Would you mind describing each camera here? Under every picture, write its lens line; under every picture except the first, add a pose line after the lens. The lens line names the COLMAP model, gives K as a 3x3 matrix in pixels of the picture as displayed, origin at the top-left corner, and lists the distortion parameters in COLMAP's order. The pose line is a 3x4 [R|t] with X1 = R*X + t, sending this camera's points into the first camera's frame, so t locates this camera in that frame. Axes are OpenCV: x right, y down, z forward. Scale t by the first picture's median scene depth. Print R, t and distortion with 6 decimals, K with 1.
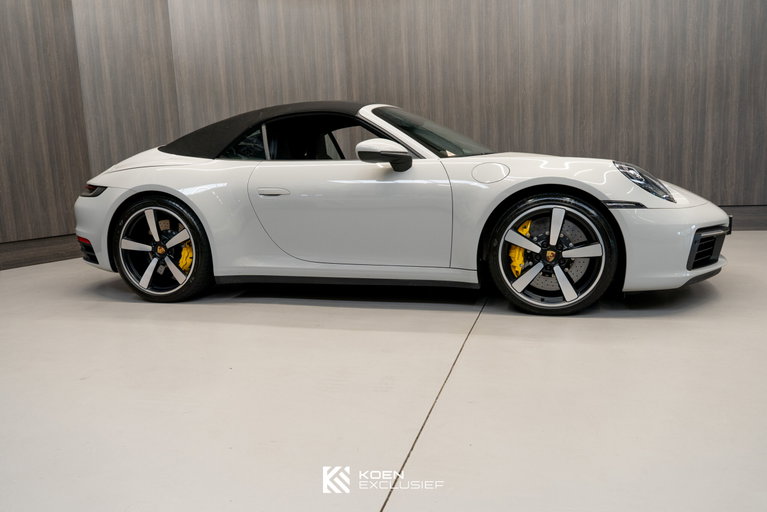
lens RADIAL K [[594.7, 0, 383.5], [0, 594.7, 256.0], [0, 0, 1]] dist [-0.001286, -0.007095]
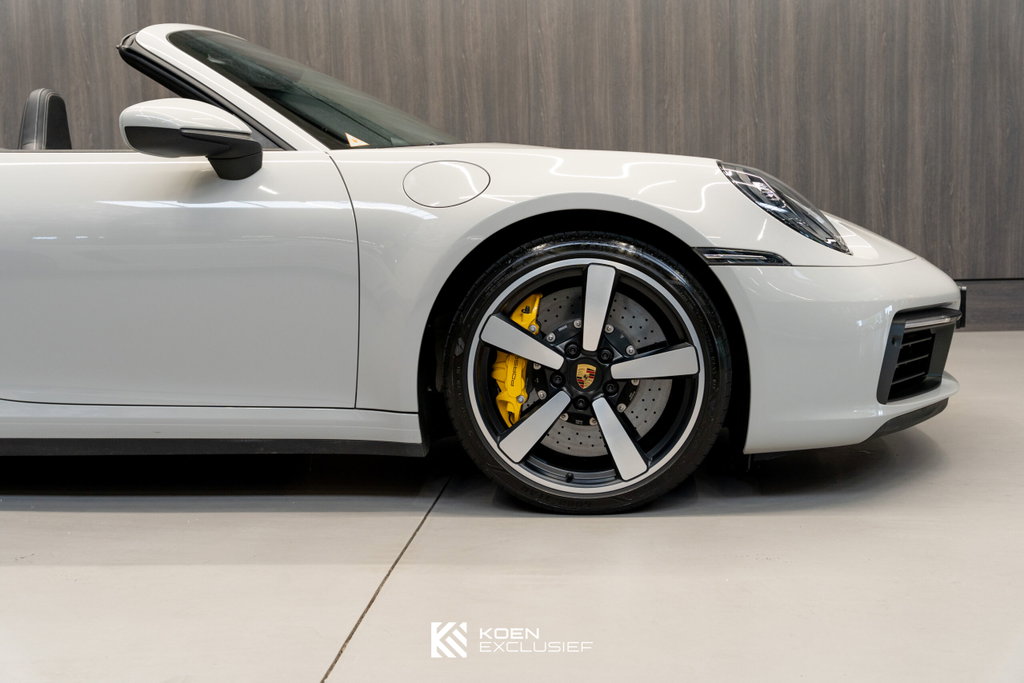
lens RADIAL K [[1303.8, 0, 512.0], [0, 1303.8, 341.5], [0, 0, 1]] dist [-0.007789, 0.075530]
pose [[0.980935, -0.006281, 0.194236, 0.036852], [0.015905, 0.998719, -0.048030, 0.016435], [-0.193686, 0.050204, 0.979778, 0.065369]]
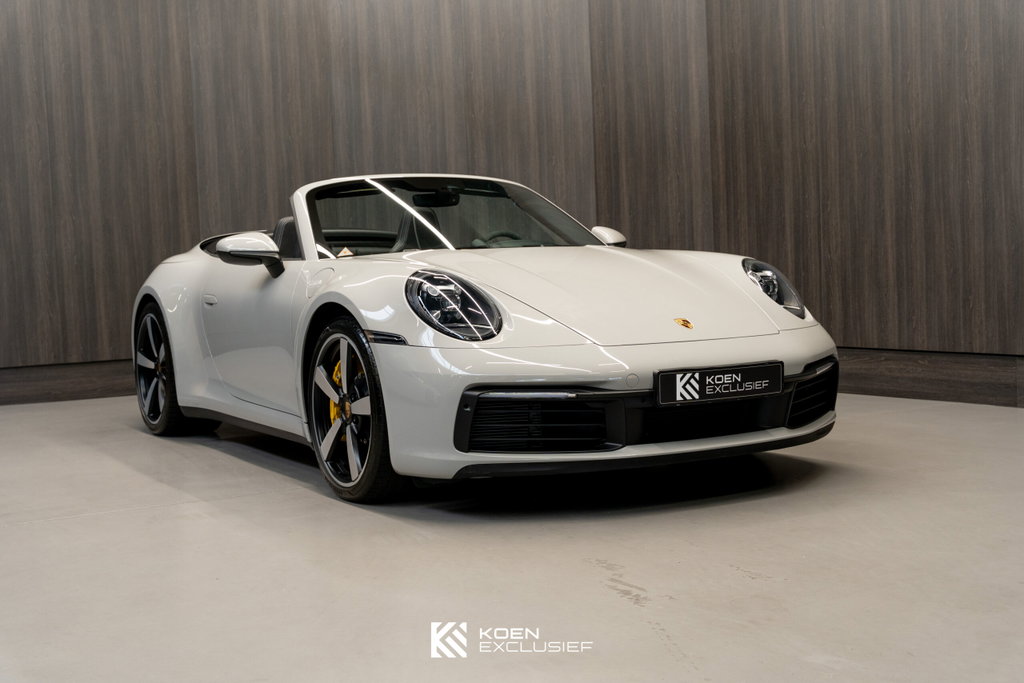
lens RADIAL K [[1312.3, 0, 512.0], [0, 1312.3, 341.5], [0, 0, 1]] dist [0.000497, -0.010593]
pose [[0.729173, 0.053197, -0.682259, 1.186819], [-0.096853, 0.994961, -0.025934, -0.047054], [0.677441, 0.084989, 0.730650, 0.041129]]
